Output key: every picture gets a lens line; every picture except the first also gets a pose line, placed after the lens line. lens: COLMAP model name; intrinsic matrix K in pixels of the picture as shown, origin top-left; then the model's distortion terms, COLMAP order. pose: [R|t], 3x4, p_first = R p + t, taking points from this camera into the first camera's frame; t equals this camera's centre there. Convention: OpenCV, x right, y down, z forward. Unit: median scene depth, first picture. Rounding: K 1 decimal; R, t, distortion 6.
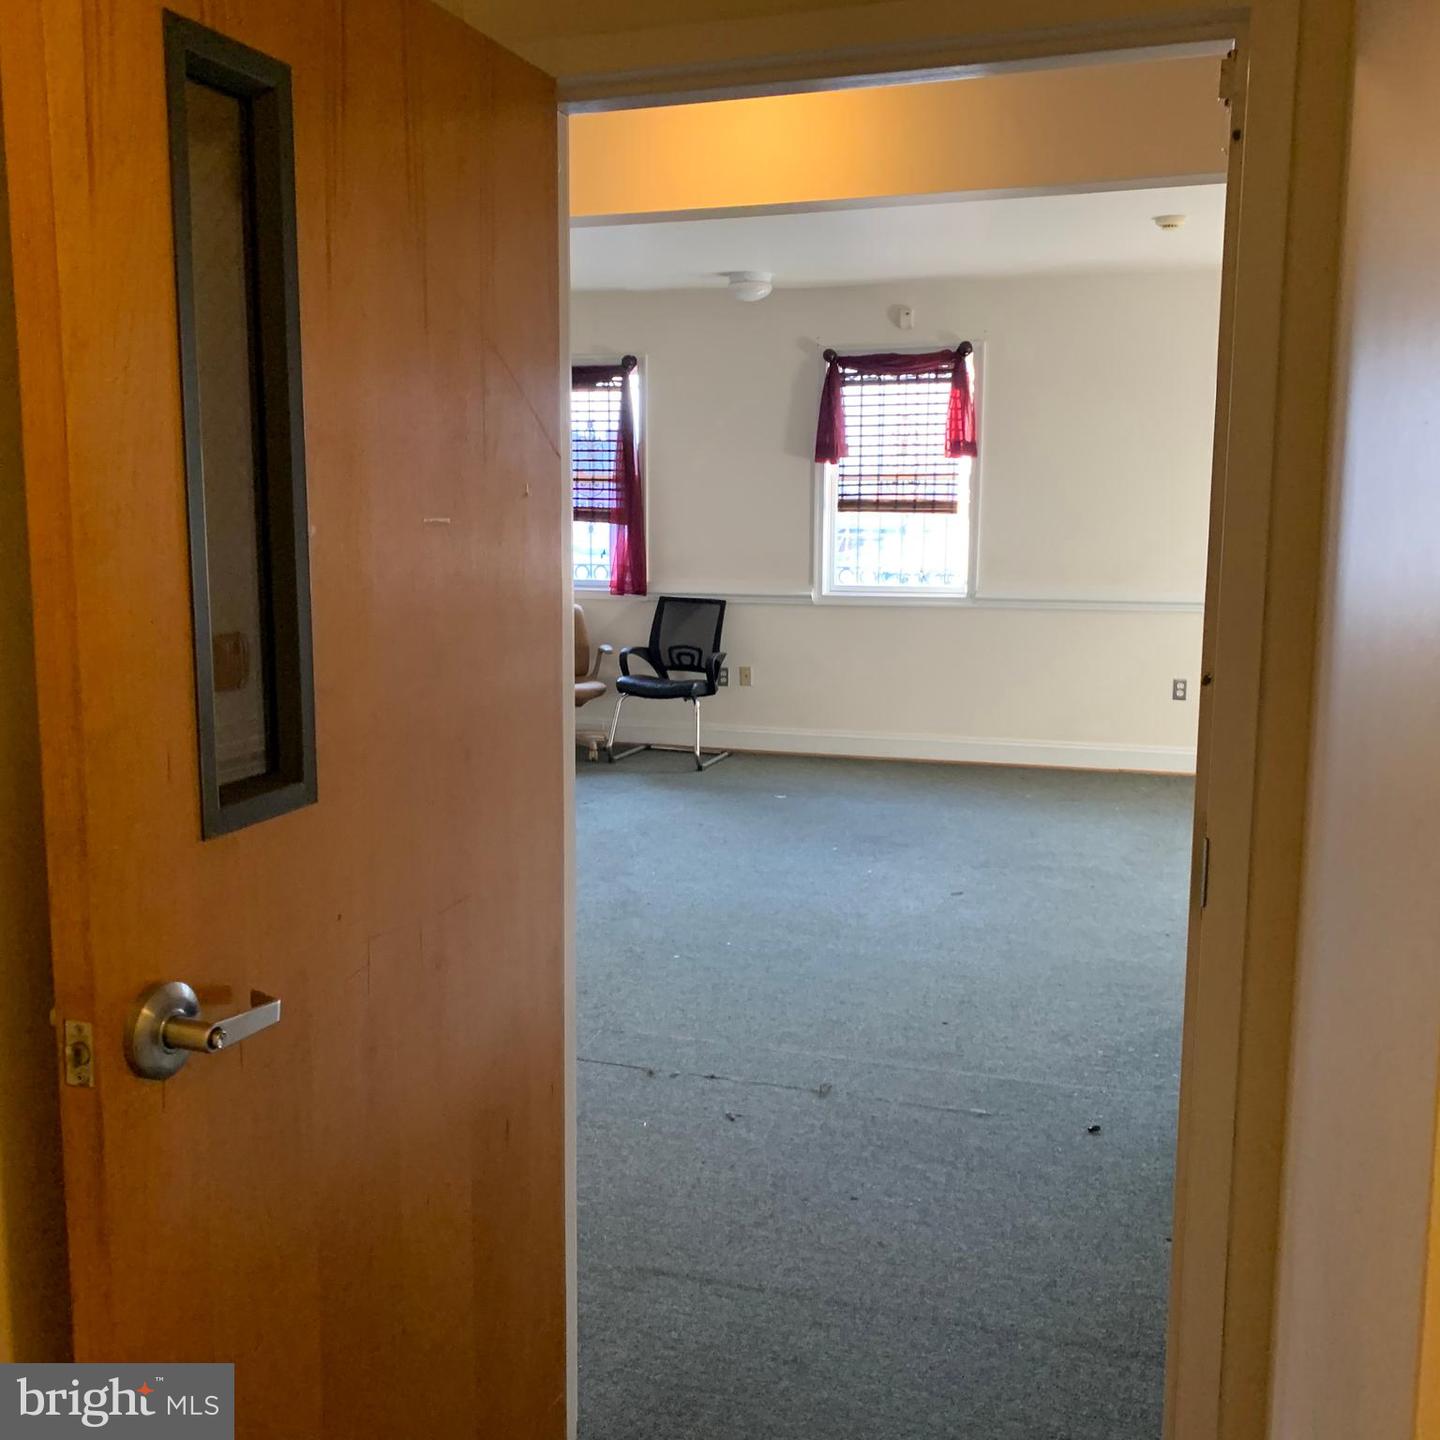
lens RADIAL K [[1475.0, 0, 710.1], [0, 1475.0, 717.3], [0, 0, 1]] dist [-0.011703, 0.000000]
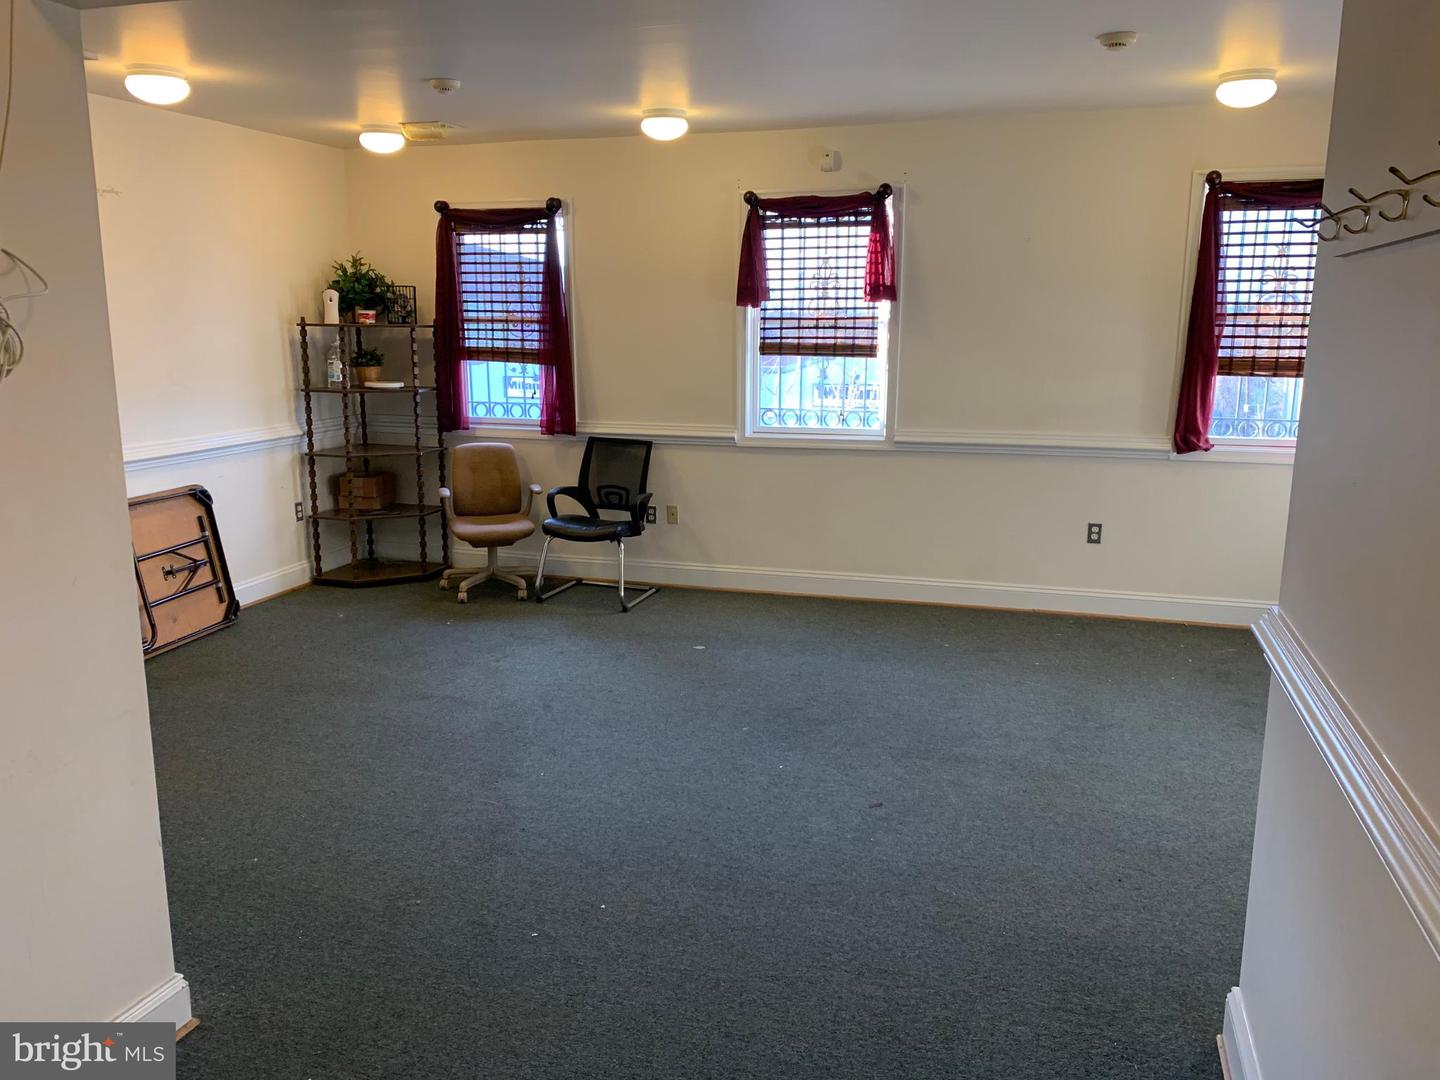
lens RADIAL K [[1096.2, 0, 734.6], [0, 1096.2, 546.1], [0, 0, 1]] dist [0.000550, -0.007153]
pose [[0.999261, -0.007702, 0.037662, 0.040261], [0.005466, 0.998236, 0.059126, -0.053089], [-0.038051, -0.058877, 0.997540, 0.242019]]
